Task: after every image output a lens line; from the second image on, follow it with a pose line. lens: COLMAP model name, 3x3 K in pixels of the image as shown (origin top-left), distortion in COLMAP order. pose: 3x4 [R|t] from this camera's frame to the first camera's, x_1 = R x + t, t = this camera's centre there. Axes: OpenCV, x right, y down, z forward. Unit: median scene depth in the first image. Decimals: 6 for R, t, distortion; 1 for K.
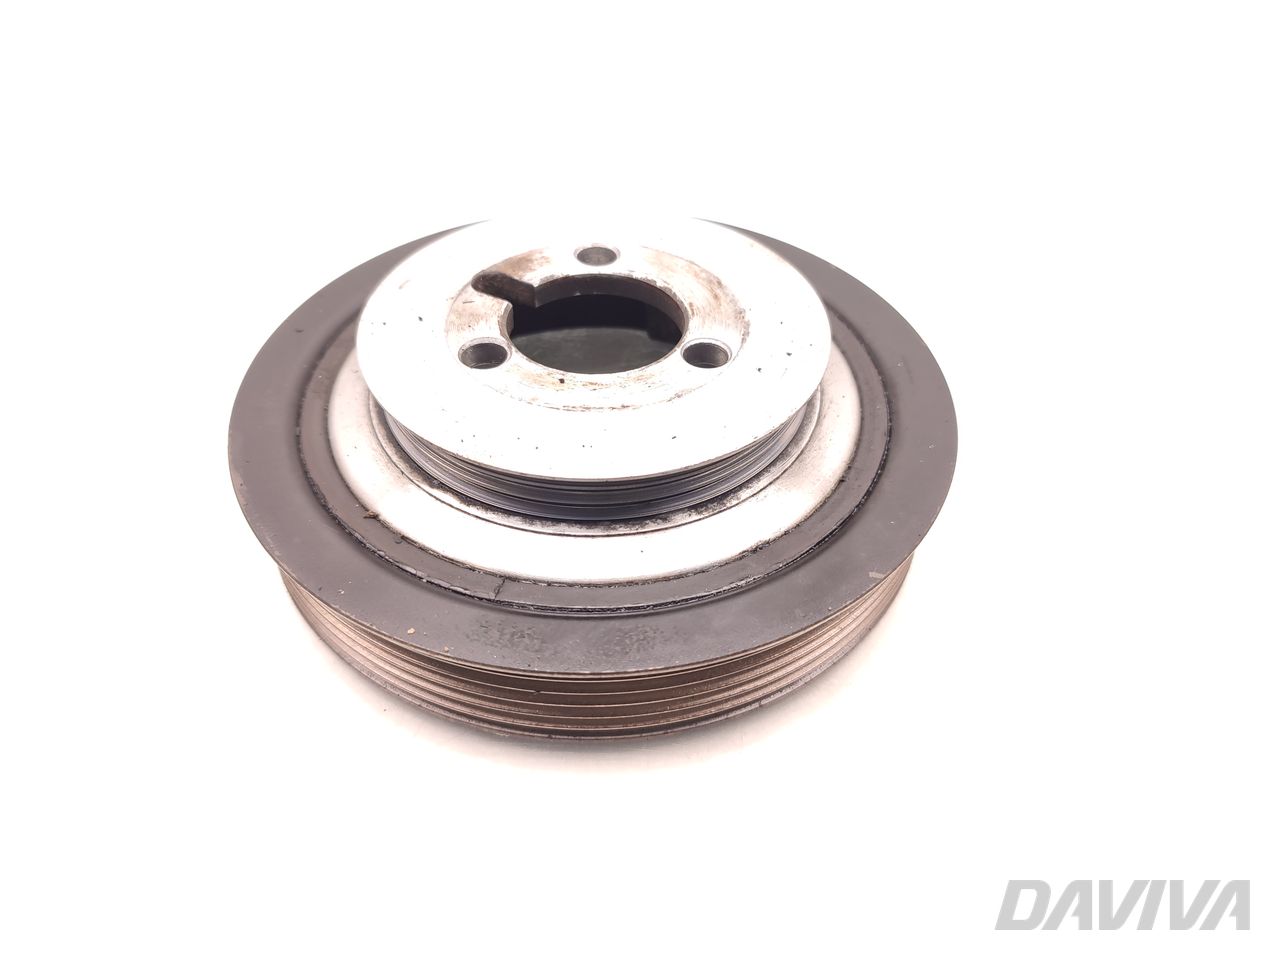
lens RADIAL K [[984.2, 0, 640.0], [0, 984.2, 480.0], [0, 0, 1]] dist [0.002042, -0.005075]
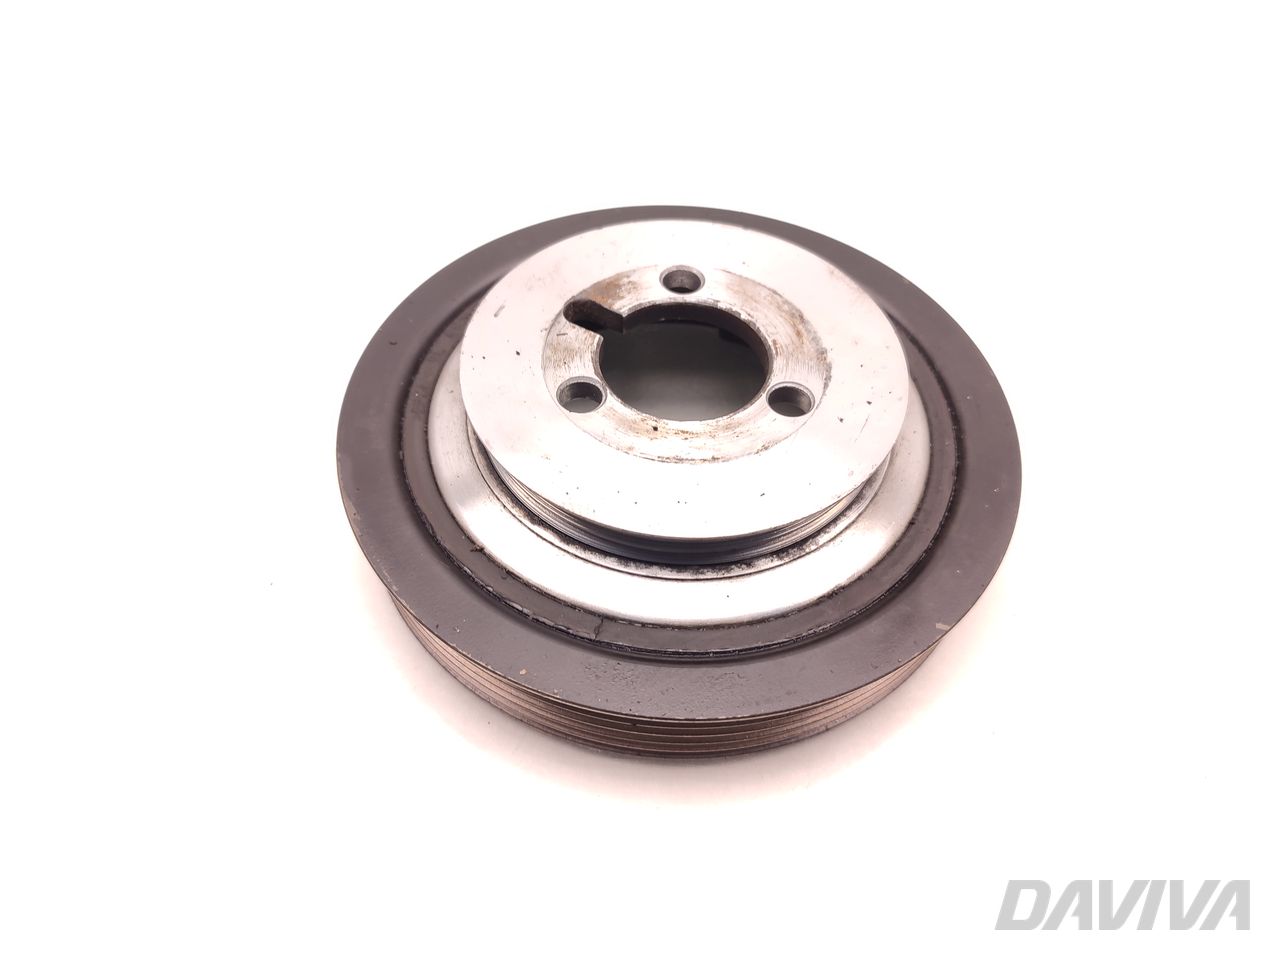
lens RADIAL K [[984.2, 0, 640.0], [0, 984.2, 480.0], [0, 0, 1]] dist [0.002042, -0.005075]
pose [[0.999476, 0.030205, -0.011617, -0.078496], [-0.028331, 0.990168, 0.136987, -0.182141], [0.015640, -0.136586, 0.990505, -0.058632]]
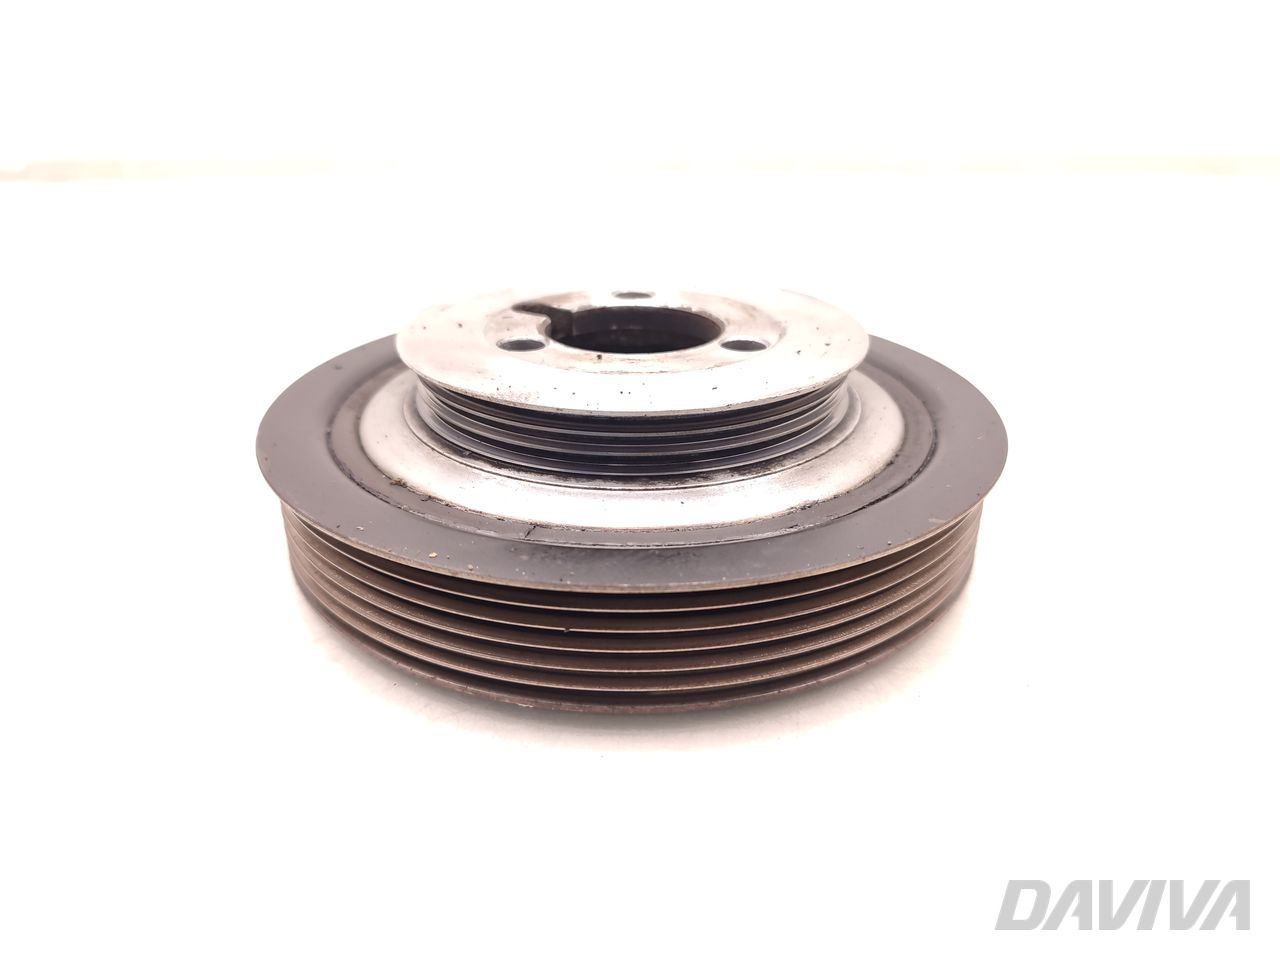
lens RADIAL K [[984.2, 0, 640.0], [0, 984.2, 480.0], [0, 0, 1]] dist [0.002042, -0.005075]
pose [[0.999737, -0.002203, -0.022812, -0.015515], [-0.005008, 0.950314, -0.311253, 0.310594], [0.022364, 0.311285, 0.950053, 0.093045]]
